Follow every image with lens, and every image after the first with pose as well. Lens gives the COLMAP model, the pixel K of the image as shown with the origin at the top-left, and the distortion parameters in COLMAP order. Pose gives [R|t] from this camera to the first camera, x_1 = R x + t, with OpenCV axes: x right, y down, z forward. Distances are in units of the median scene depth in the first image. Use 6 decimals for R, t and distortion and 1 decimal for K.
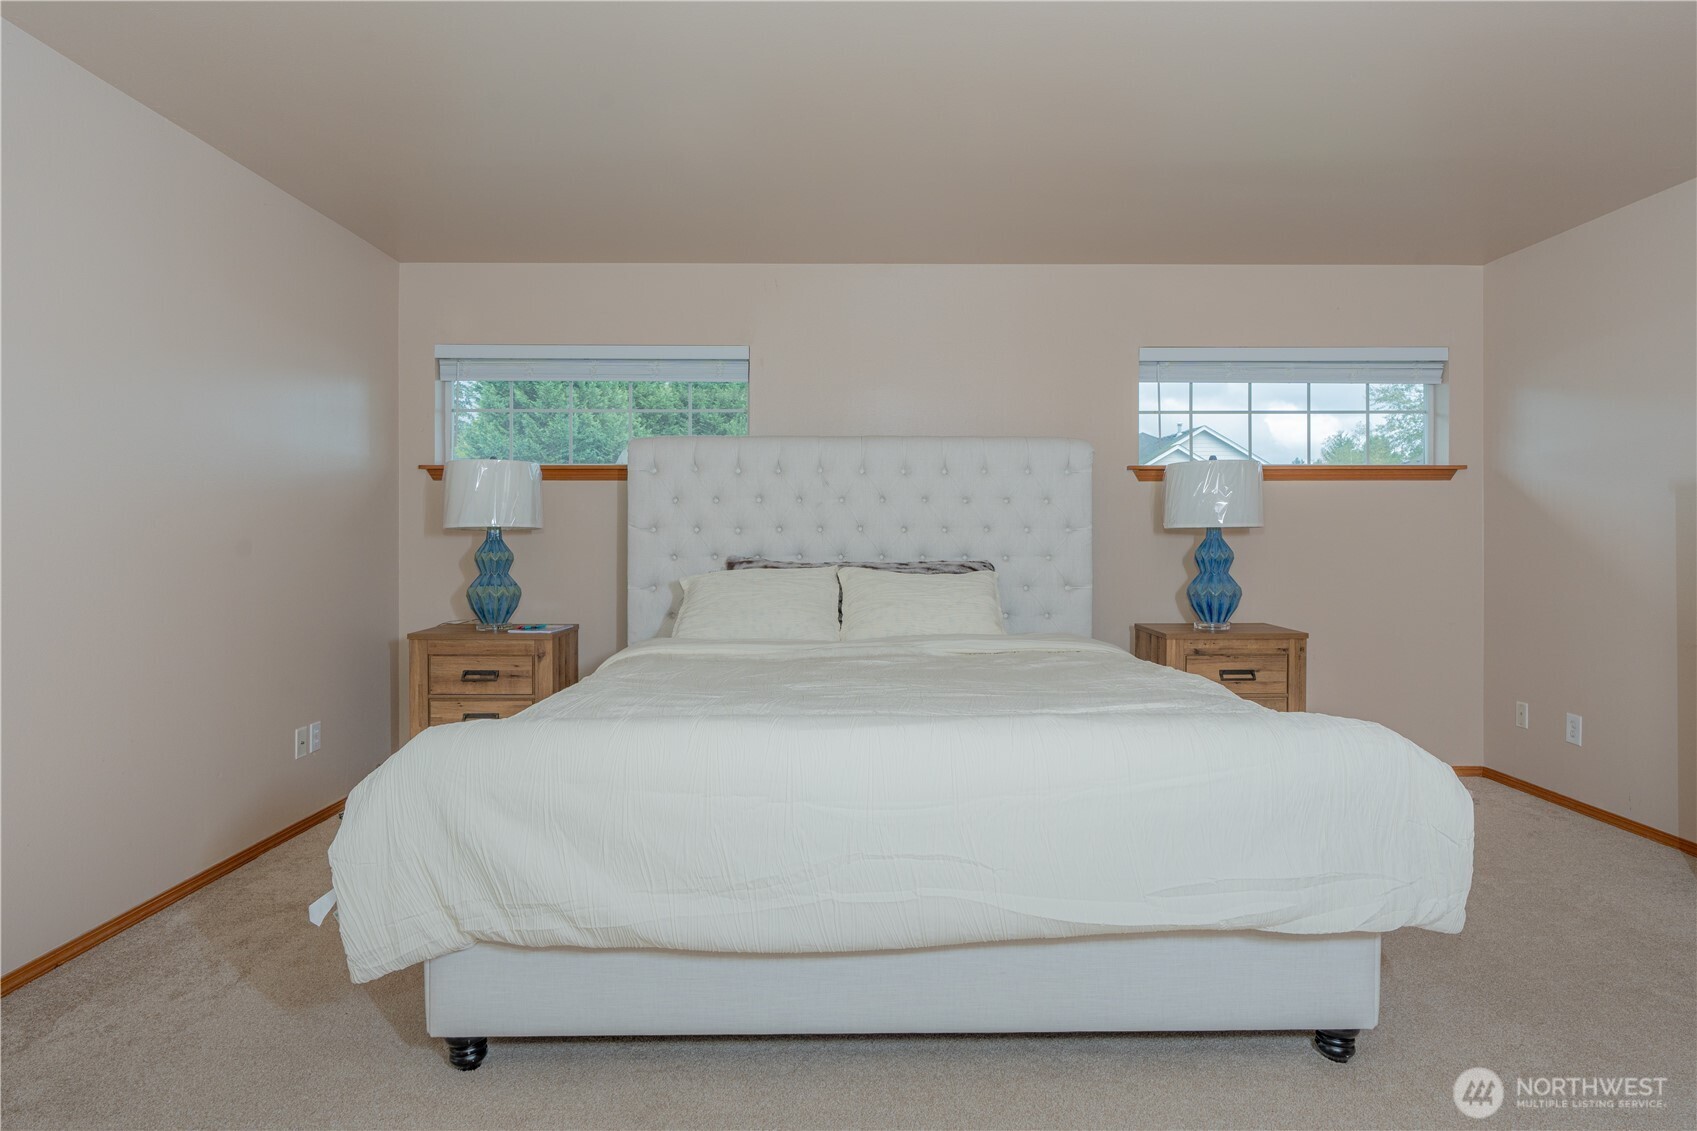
lens RADIAL K [[905.1, 0, 848.4], [0, 905.1, 577.9], [0, 0, 1]] dist [-0.013404, 0.000041]
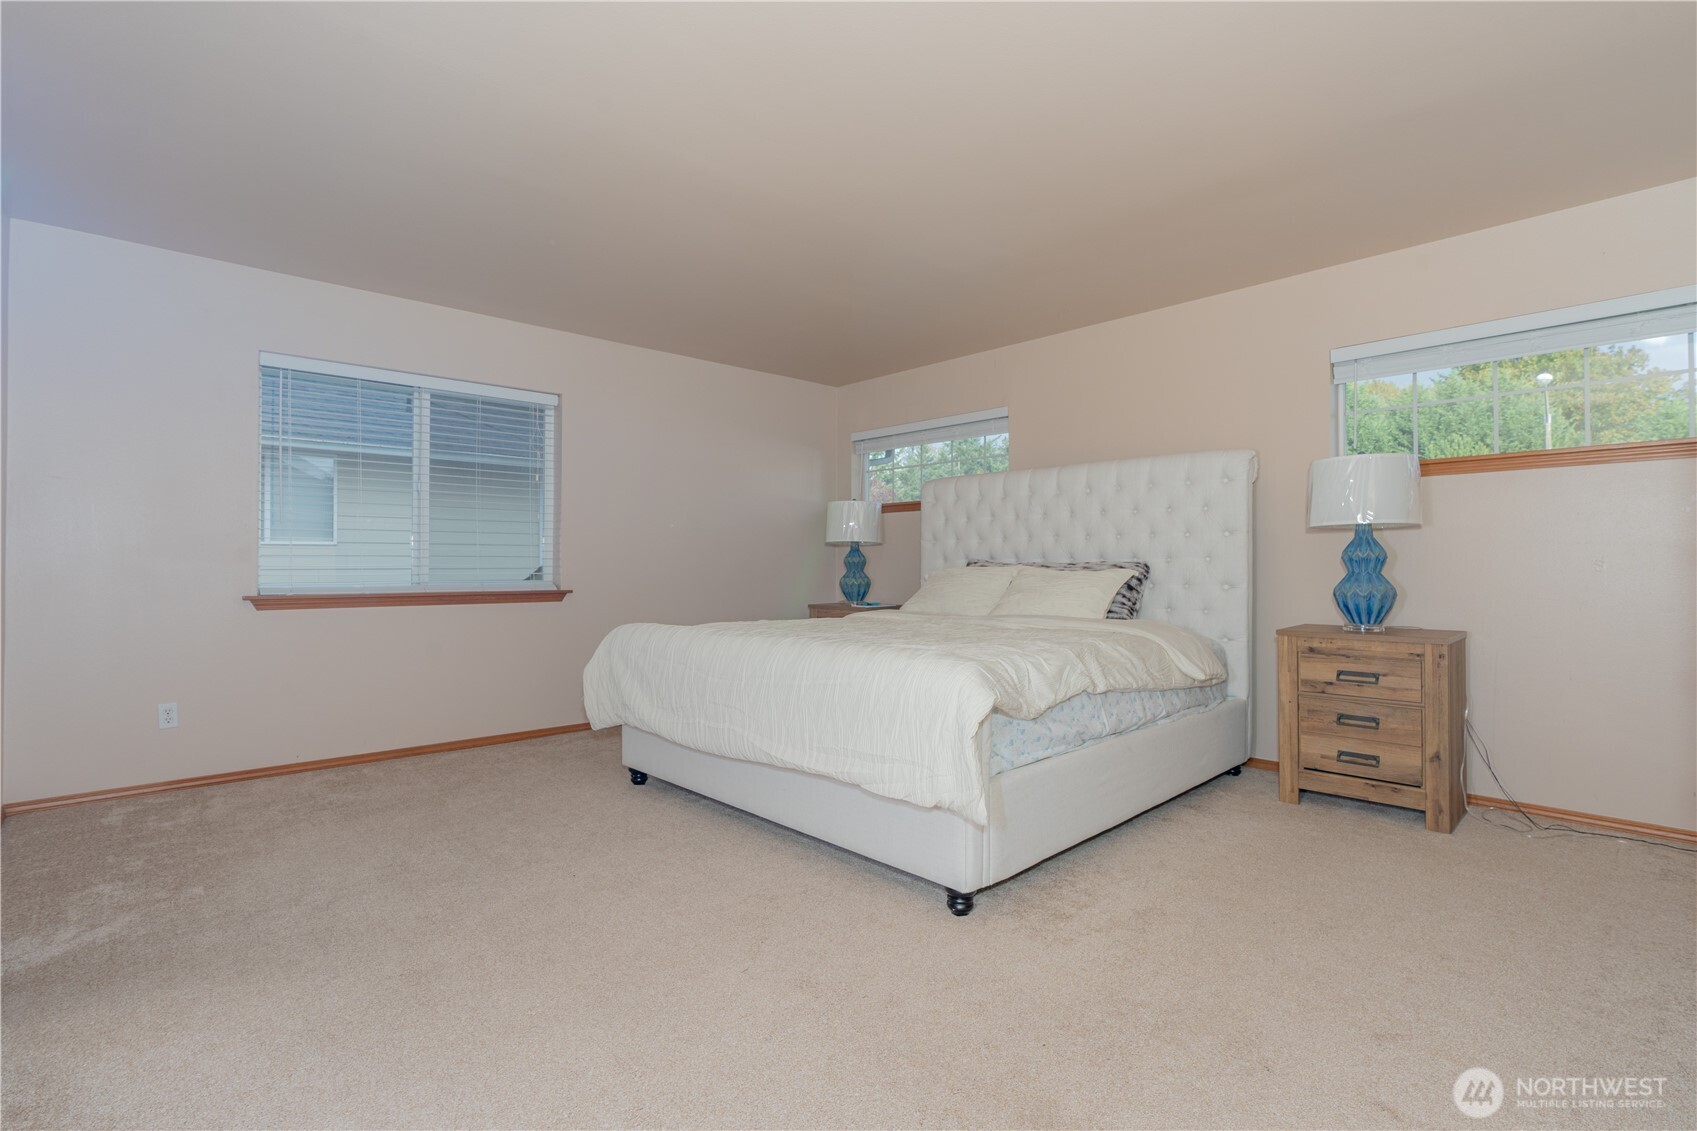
lens RADIAL K [[800.8, 0, 848.5], [0, 800.8, 565.5], [0, 0, 1]] dist [0.000760, 0.000077]
pose [[0.667231, -0.000822, -0.744850, 0.683320], [-0.006344, 0.999957, -0.006787, -0.003476], [0.744824, 0.009254, 0.667197, 0.010487]]
